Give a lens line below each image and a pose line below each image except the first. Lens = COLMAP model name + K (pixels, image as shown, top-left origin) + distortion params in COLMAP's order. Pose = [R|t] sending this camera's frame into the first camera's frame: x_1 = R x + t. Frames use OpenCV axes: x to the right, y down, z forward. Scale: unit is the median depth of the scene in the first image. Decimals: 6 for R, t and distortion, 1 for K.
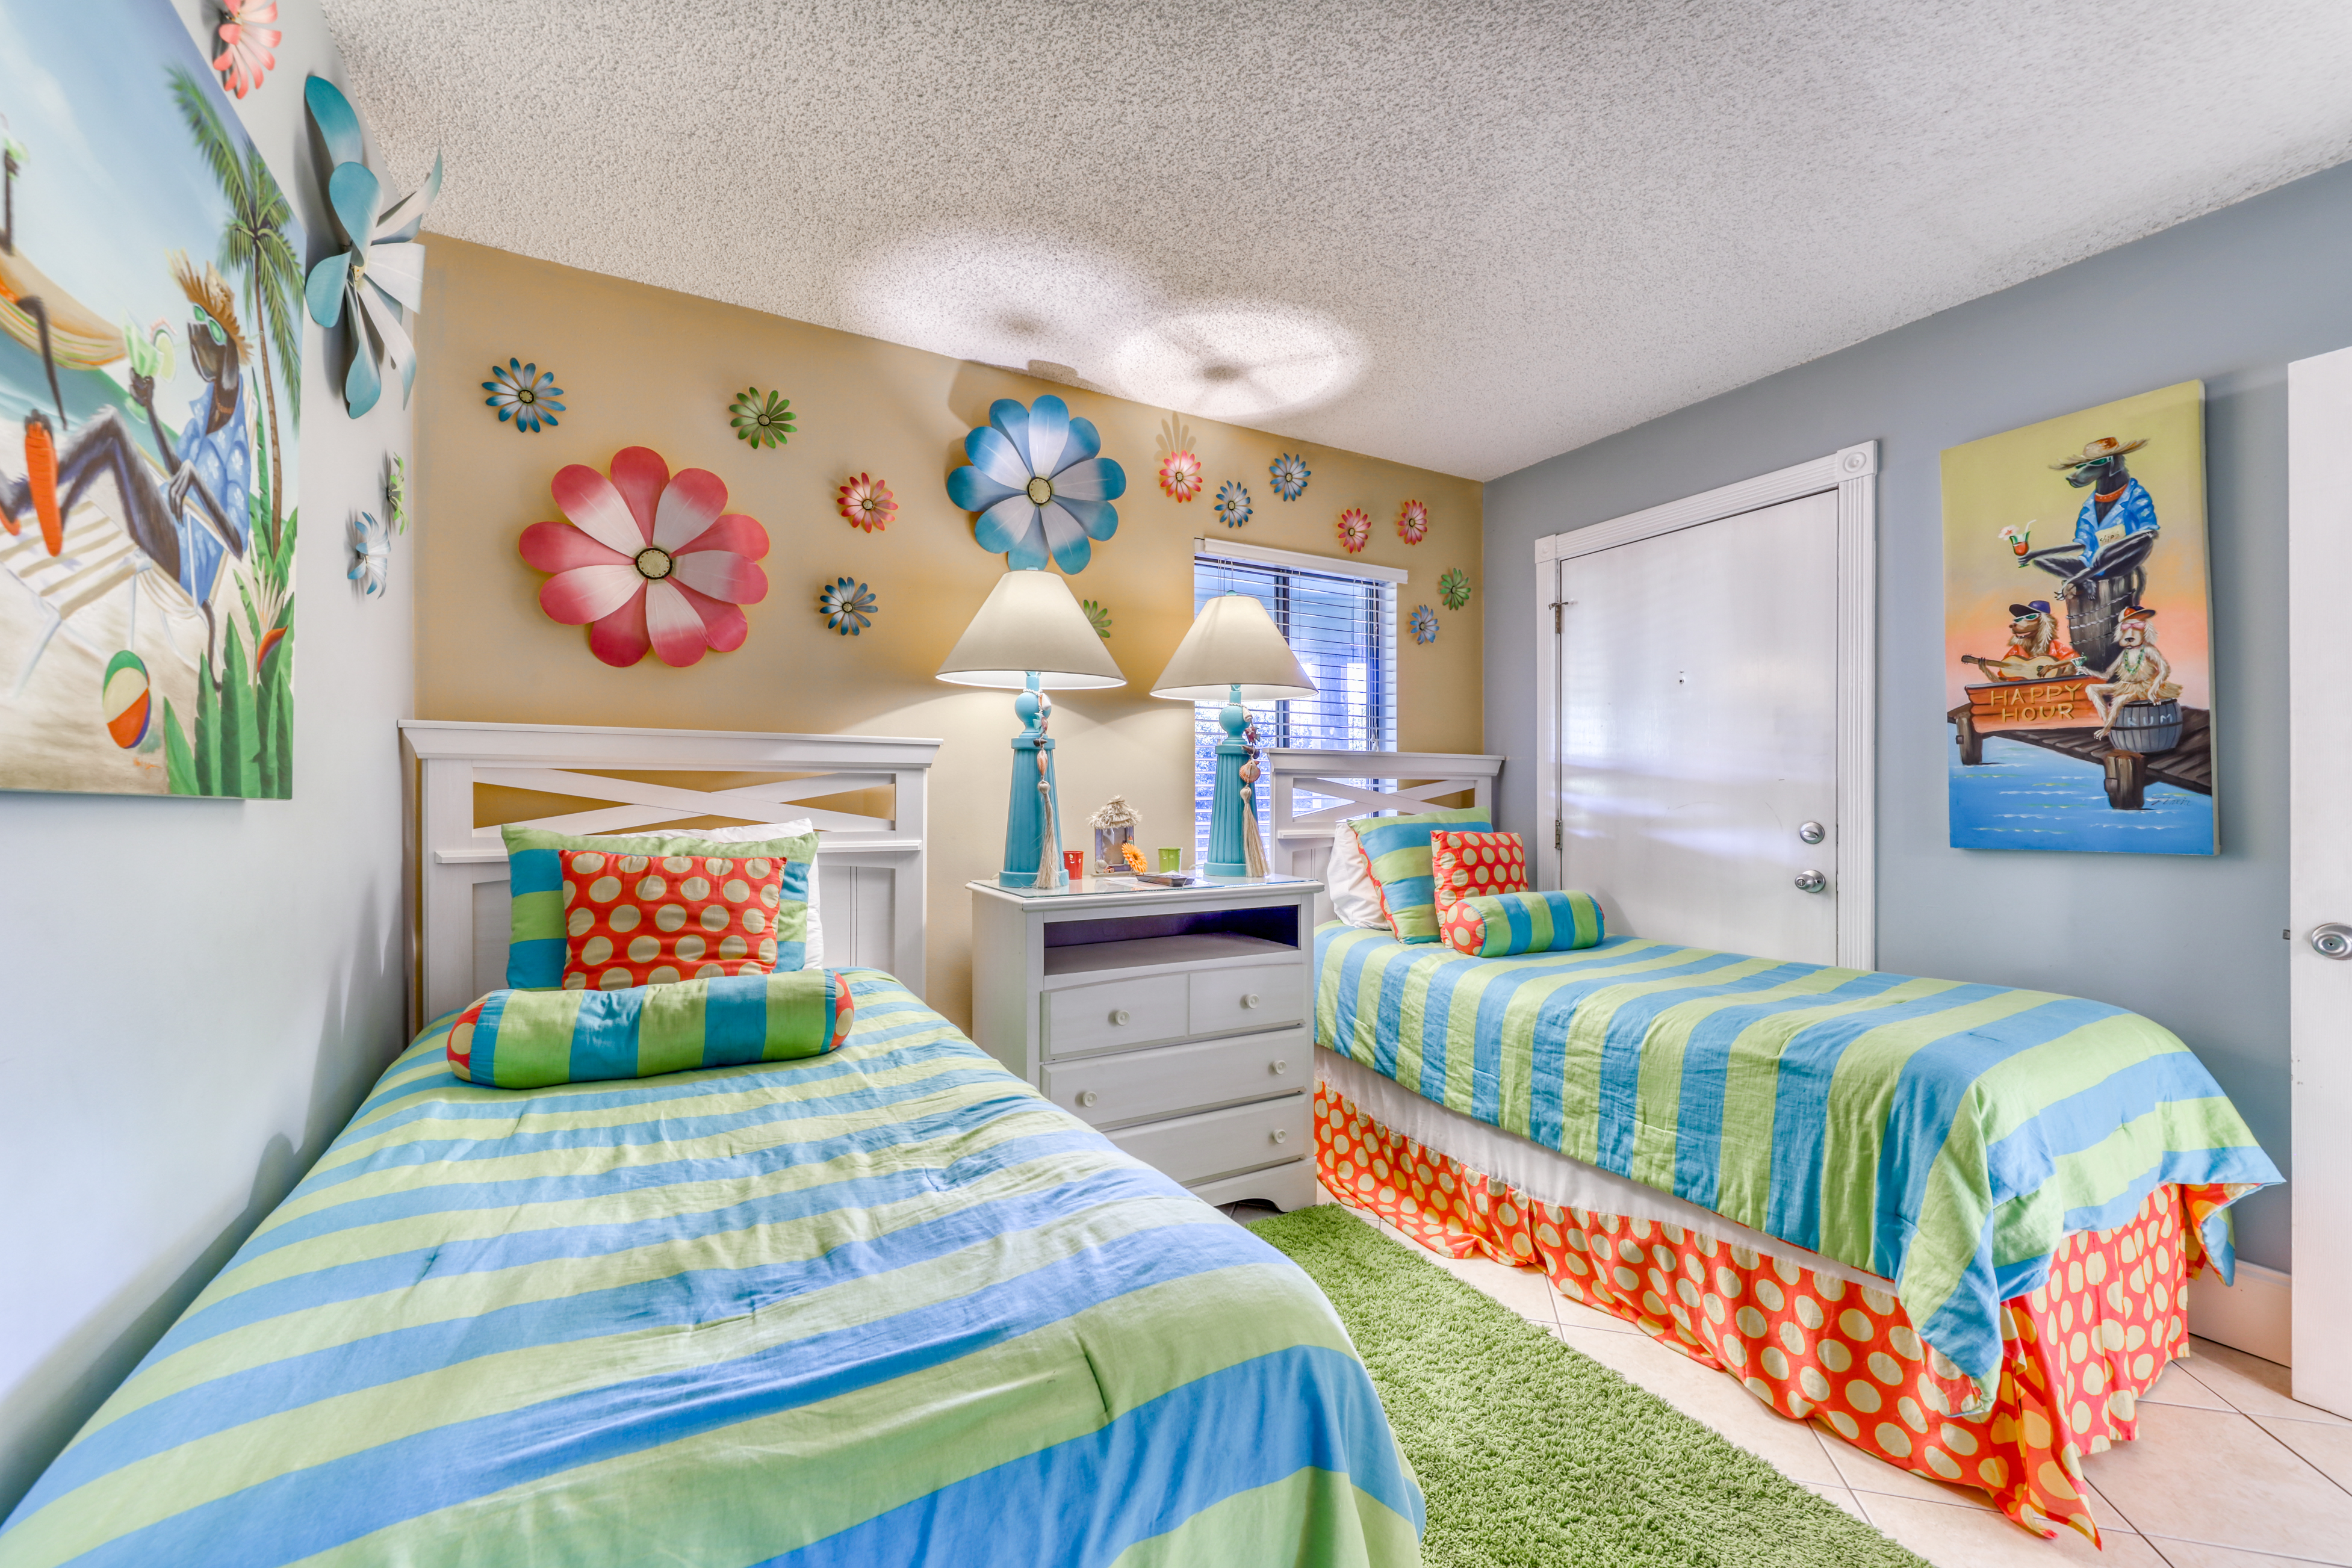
lens RADIAL K [[936.9, 0, 1184.3], [0, 936.9, 794.9], [0, 0, 1]] dist [0.002043, -0.000686]
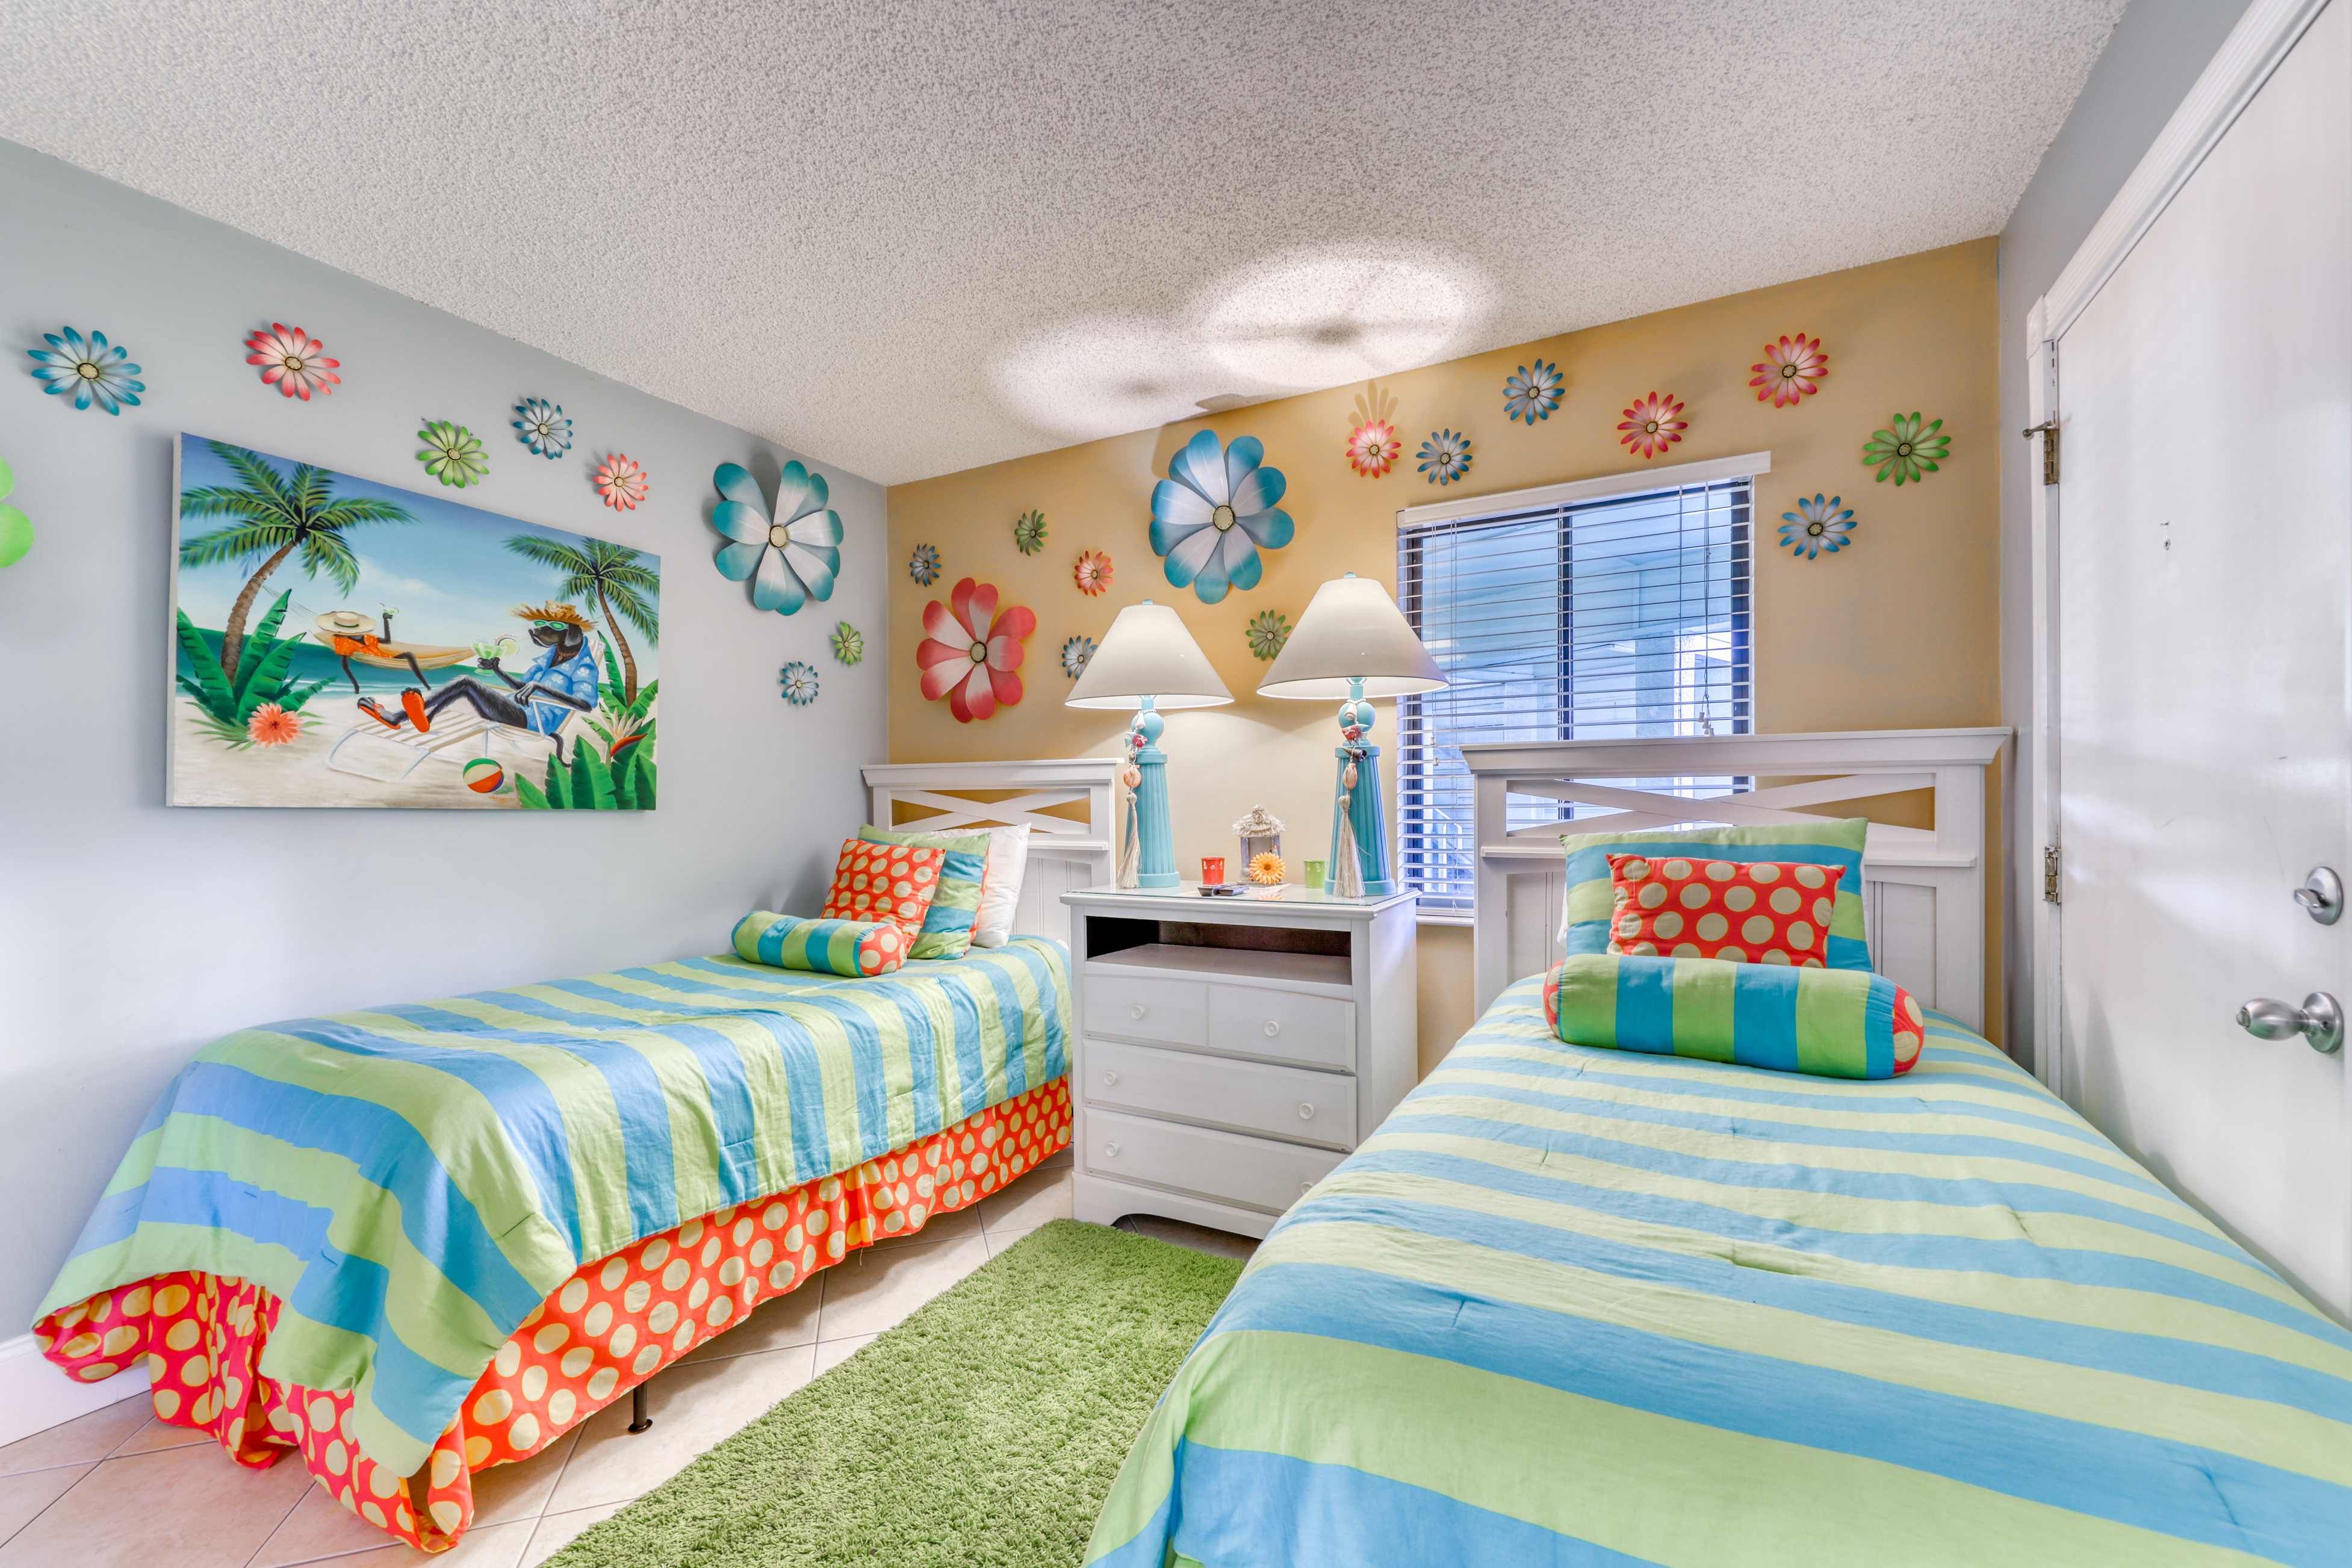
lens RADIAL K [[936.9, 0, 1170.9], [0, 936.9, 804.0], [0, 0, 1]] dist [0.002043, -0.000686]
pose [[0.522600, -0.004851, -0.852564, 0.794788], [0.007023, 0.999974, -0.001385, 0.000995], [0.852549, -0.005264, 0.522621, 0.434064]]
